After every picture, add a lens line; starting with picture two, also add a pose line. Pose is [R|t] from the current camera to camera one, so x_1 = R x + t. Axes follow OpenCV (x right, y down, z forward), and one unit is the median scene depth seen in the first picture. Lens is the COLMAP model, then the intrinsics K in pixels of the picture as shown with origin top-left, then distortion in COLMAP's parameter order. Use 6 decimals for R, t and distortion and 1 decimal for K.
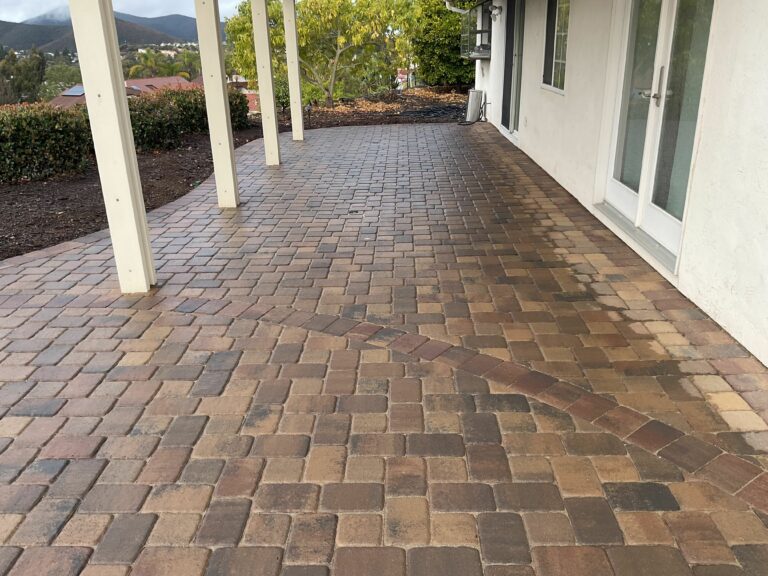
lens RADIAL K [[628.4, 0, 384.0], [0, 628.4, 288.0], [0, 0, 1]] dist [0.082975, -0.159758]
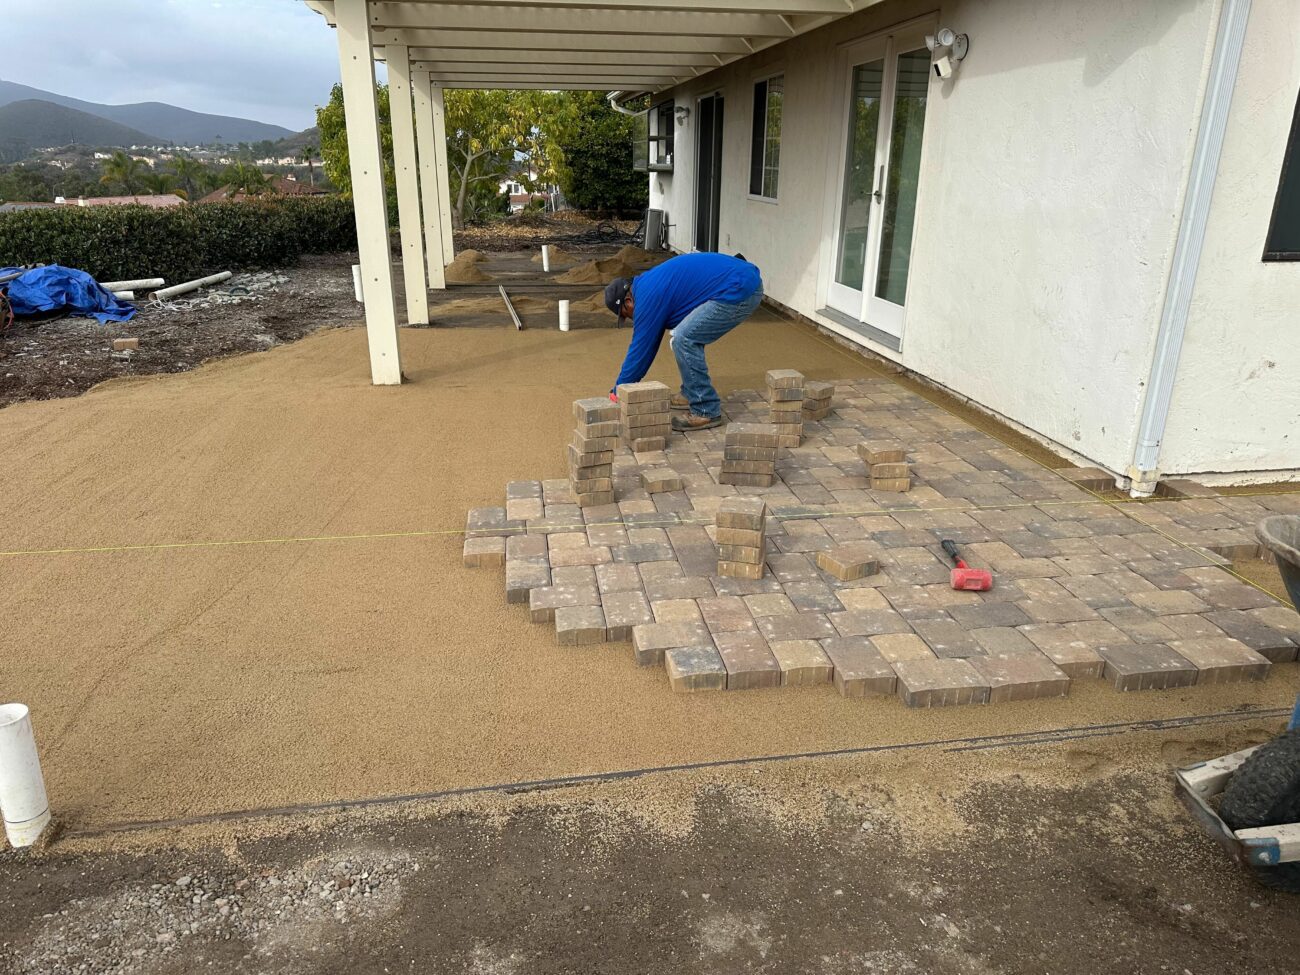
lens RADIAL K [[875.2, 0, 650.0], [0, 875.2, 487.5], [0, 0, 1]] dist [0.029460, -0.002885]
pose [[0.986413, -0.029264, 0.161656, -0.185407], [0.030679, 0.999510, -0.006268, 0.174142], [-0.161394, 0.011142, 0.986827, -0.360687]]
